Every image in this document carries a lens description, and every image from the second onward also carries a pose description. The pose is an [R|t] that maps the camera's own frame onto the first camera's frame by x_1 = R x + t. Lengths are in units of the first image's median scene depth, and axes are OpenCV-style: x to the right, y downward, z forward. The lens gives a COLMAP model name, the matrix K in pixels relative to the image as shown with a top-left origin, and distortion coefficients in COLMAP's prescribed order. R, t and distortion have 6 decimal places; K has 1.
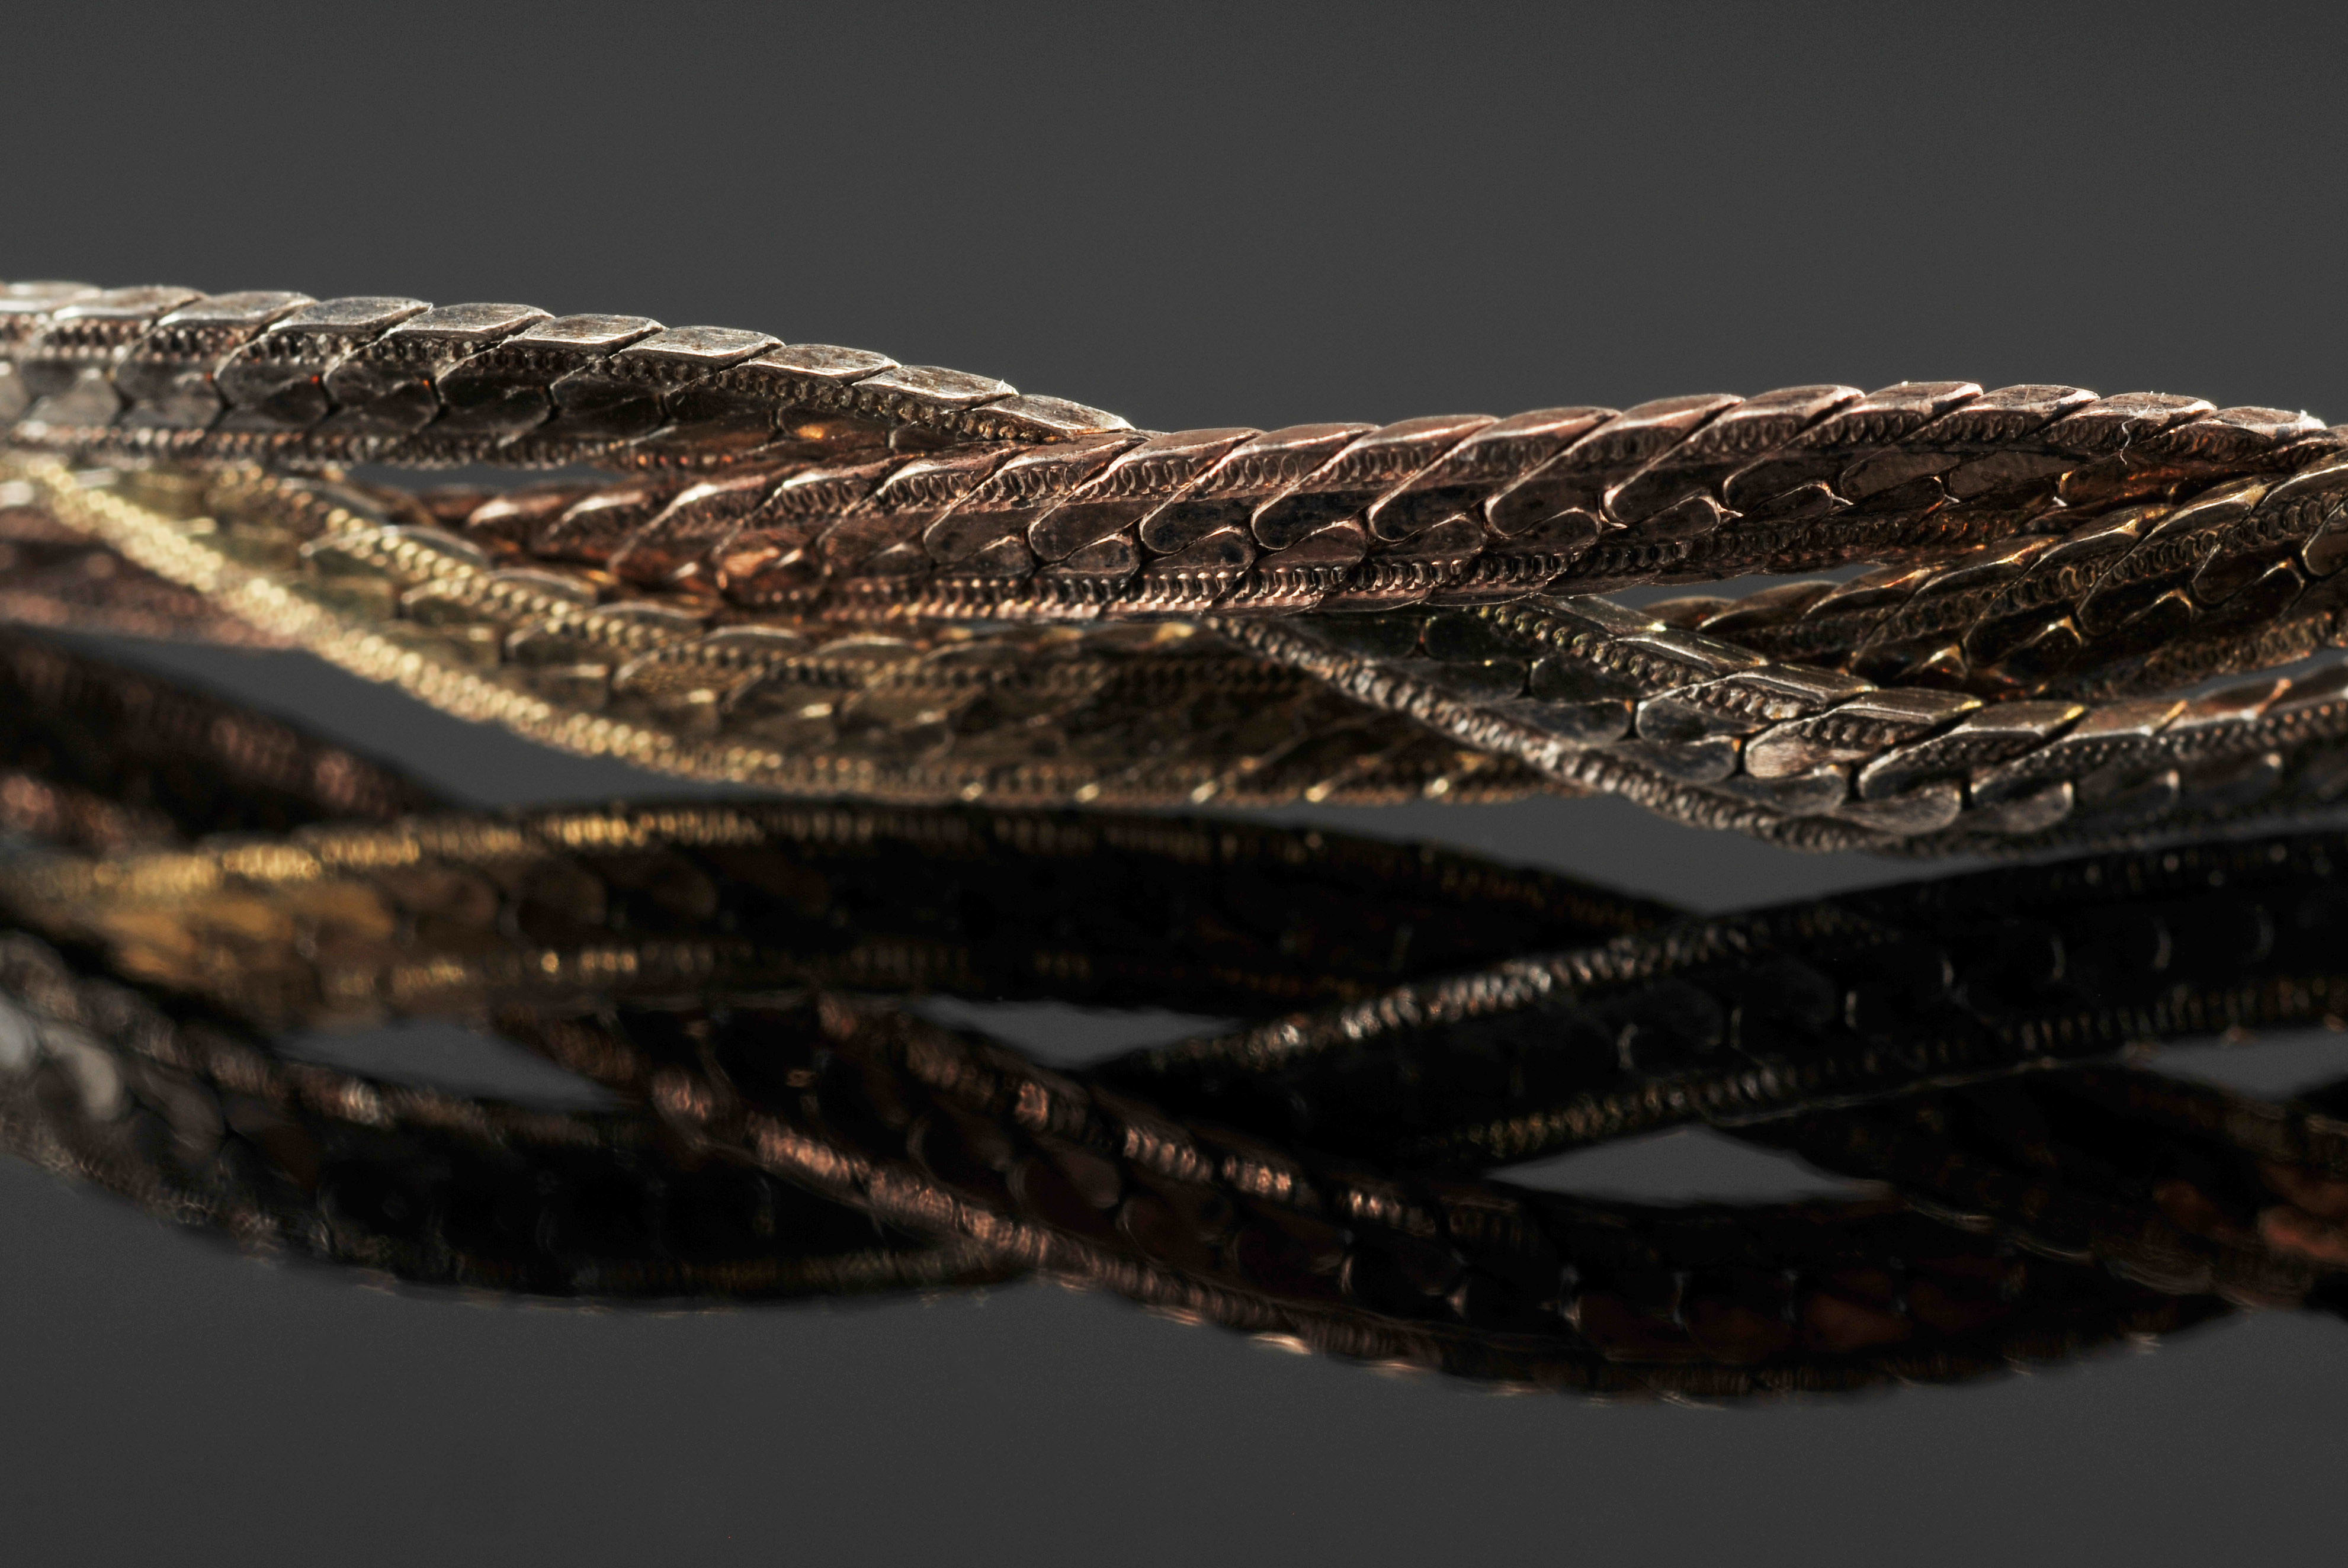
lens RADIAL K [[6094.9, 0, 1170.6], [0, 6094.9, 786.5], [0, 0, 1]] dist [0.011597, 0.000000]
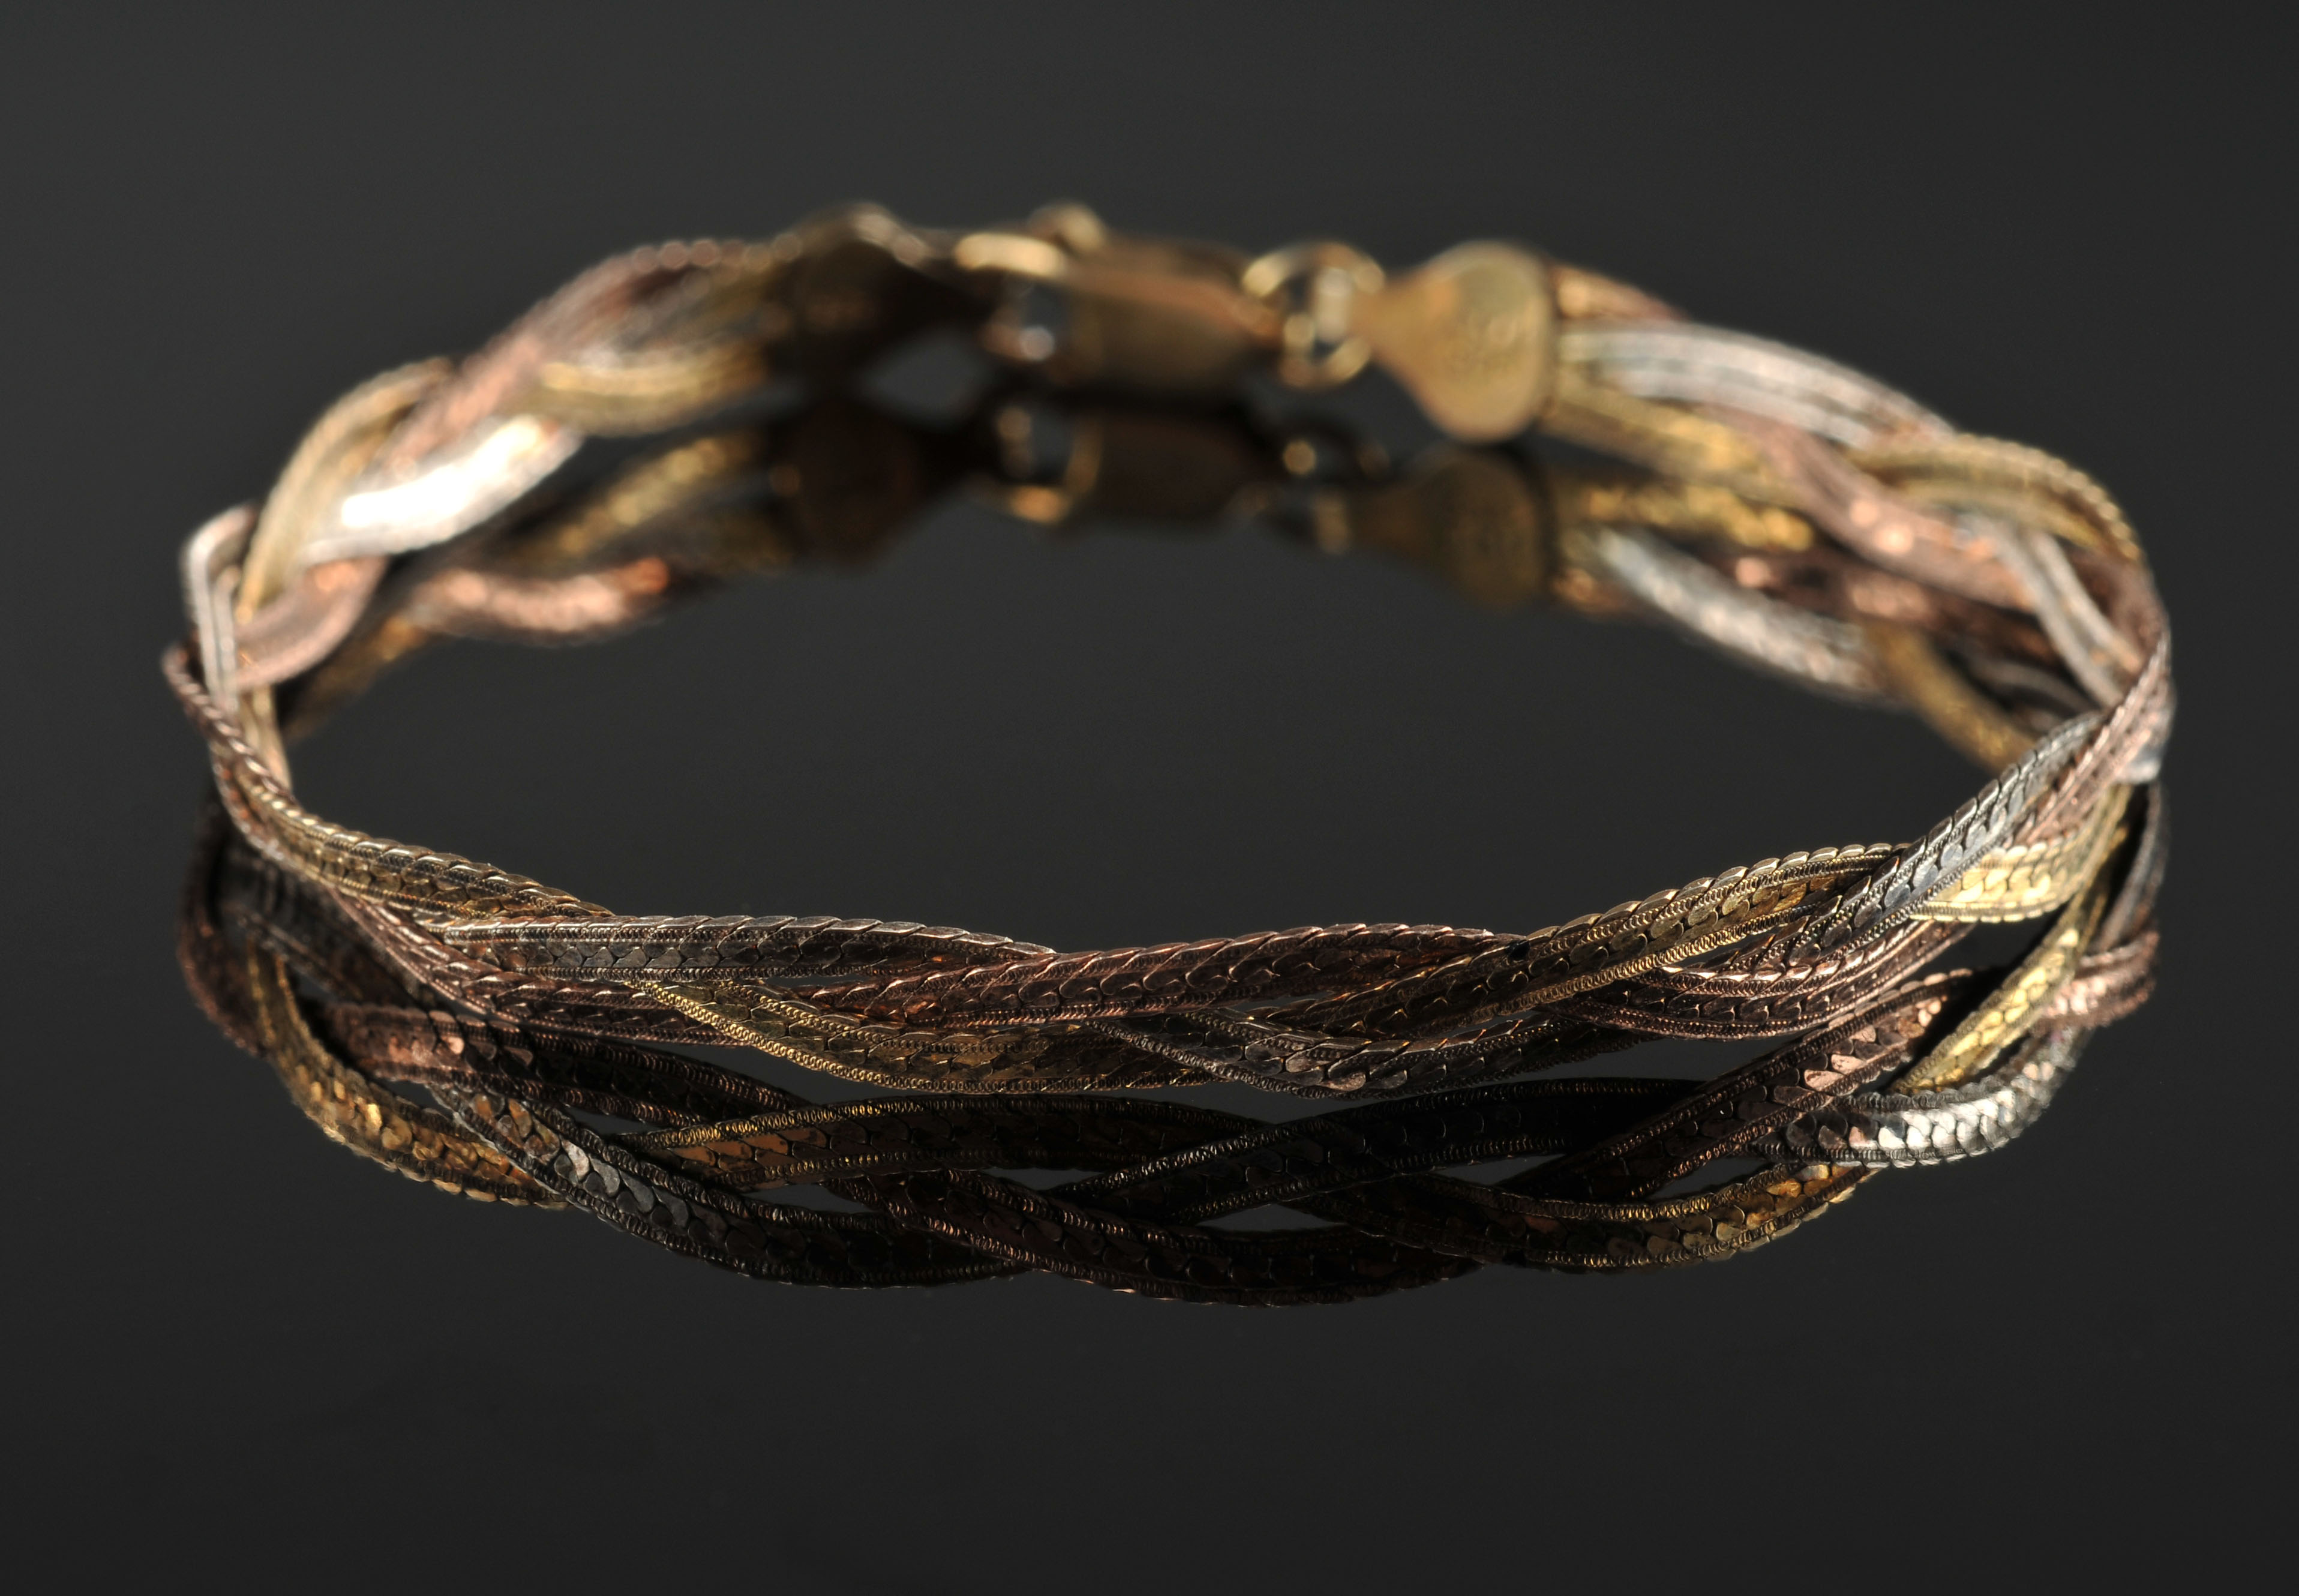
lens RADIAL K [[6194.4, 0, 1152.7], [0, 6194.4, 800.7], [0, 0, 1]] dist [0.282819, 0.000000]
pose [[0.998893, -0.040606, -0.023766, 0.105013], [0.038508, 0.995812, -0.082921, 0.103825], [0.027033, 0.081914, 0.996273, -1.746350]]
